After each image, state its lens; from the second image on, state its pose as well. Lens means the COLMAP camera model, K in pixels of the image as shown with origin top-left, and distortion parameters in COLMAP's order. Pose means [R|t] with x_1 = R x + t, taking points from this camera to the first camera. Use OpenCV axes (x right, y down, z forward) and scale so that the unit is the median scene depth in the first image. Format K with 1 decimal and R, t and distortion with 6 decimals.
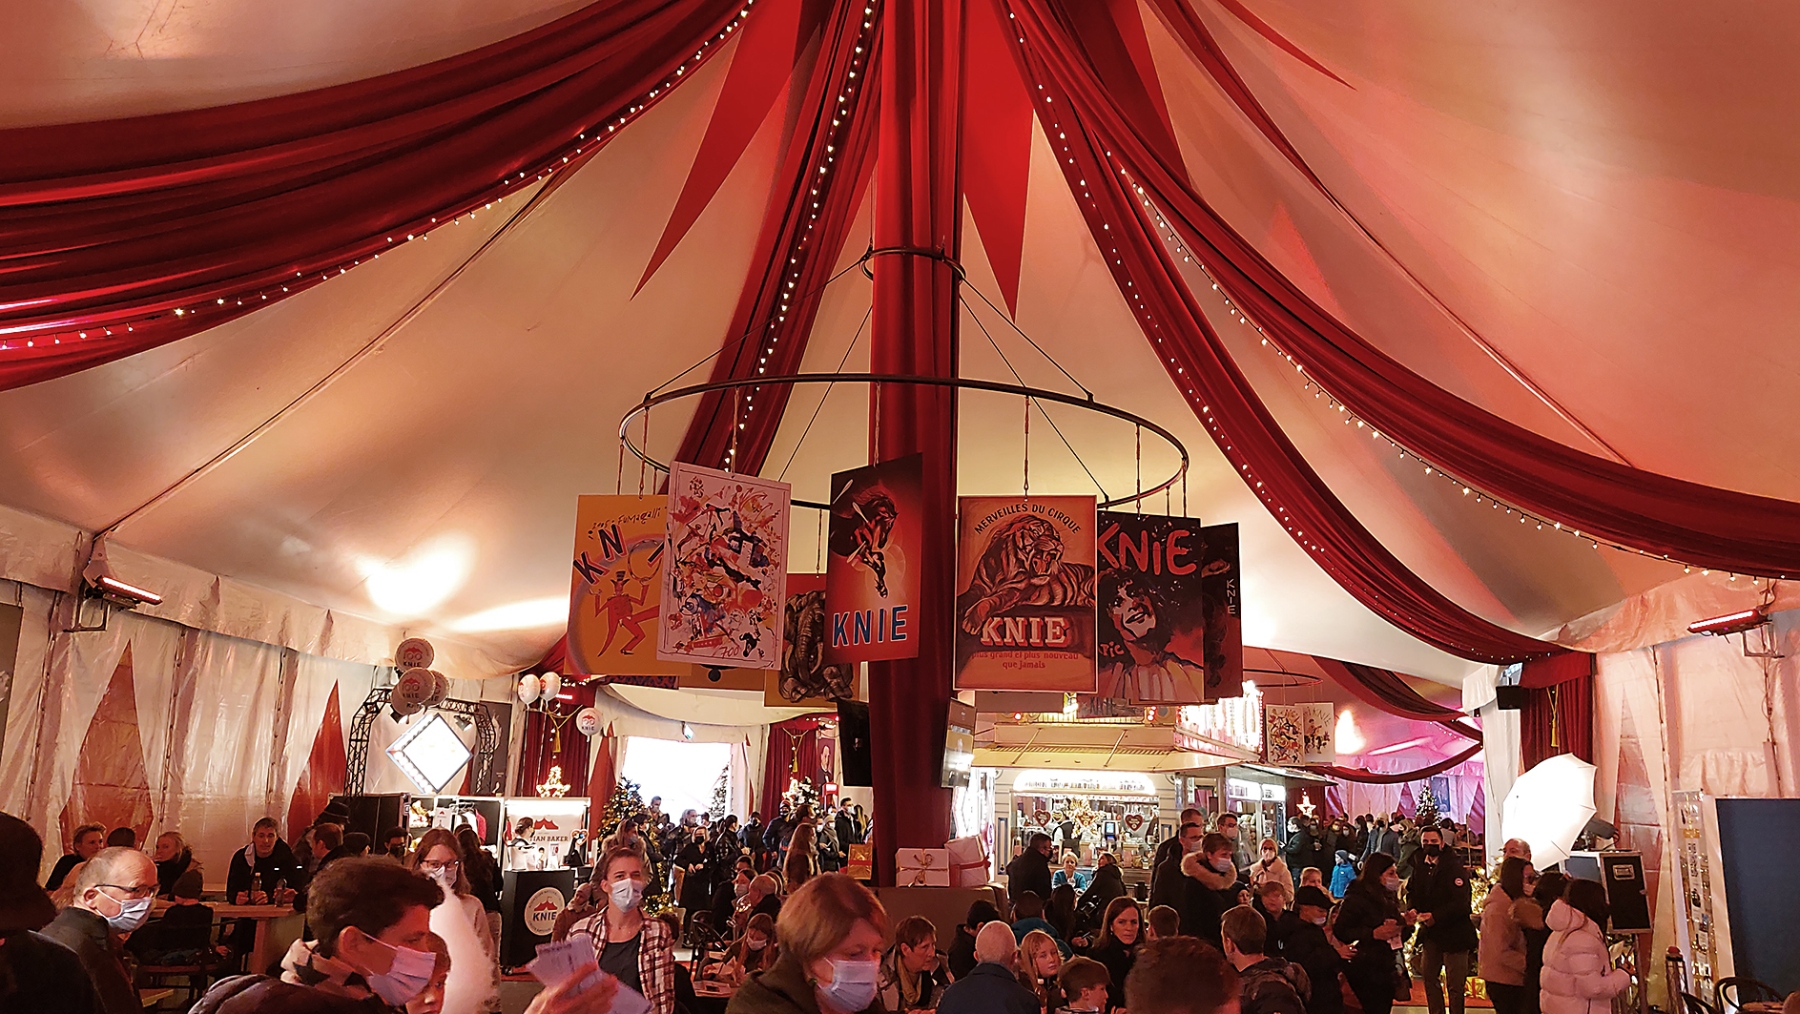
lens RADIAL K [[1228.7, 0, 964.7], [0, 1228.7, 489.2], [0, 0, 1]] dist [0.077408, -0.096969]
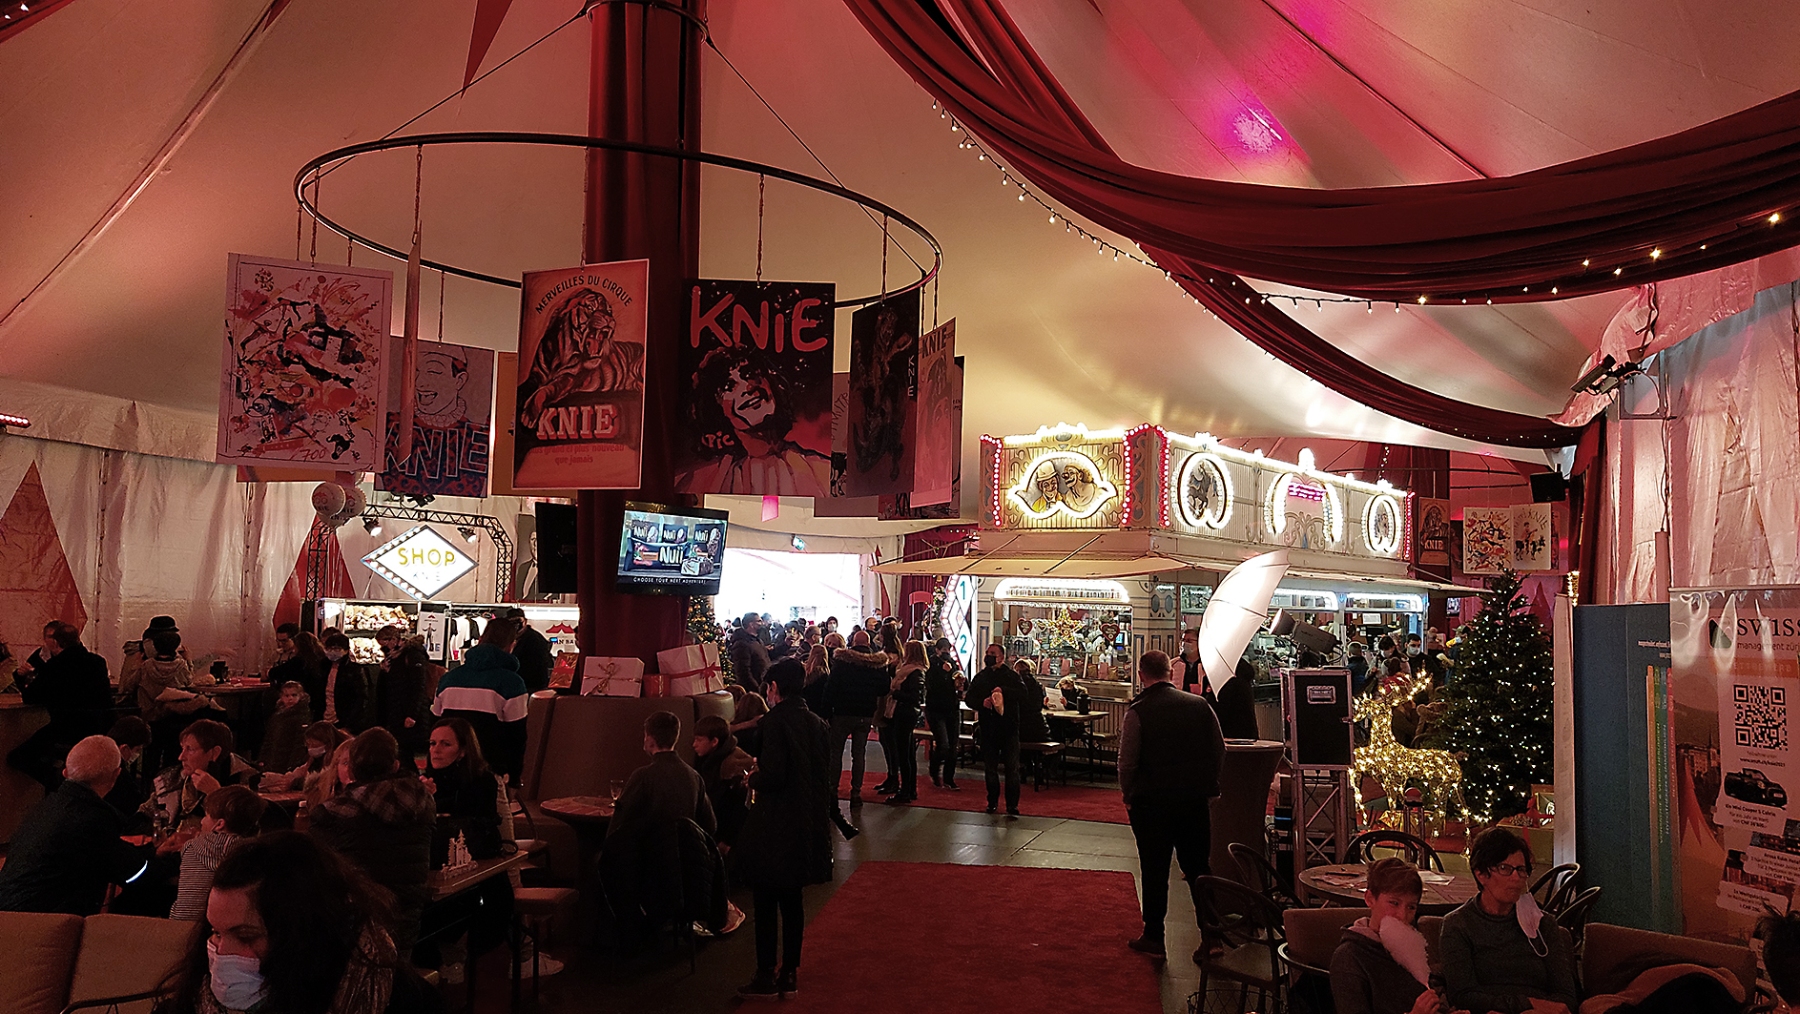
lens RADIAL K [[1228.7, 0, 964.7], [0, 1228.7, 489.2], [0, 0, 1]] dist [0.077408, -0.096969]
pose [[0.963192, -0.021696, -0.267936, 0.535581], [0.061268, 0.988222, 0.140230, 0.054198], [0.261738, -0.151484, 0.953177, 0.215685]]
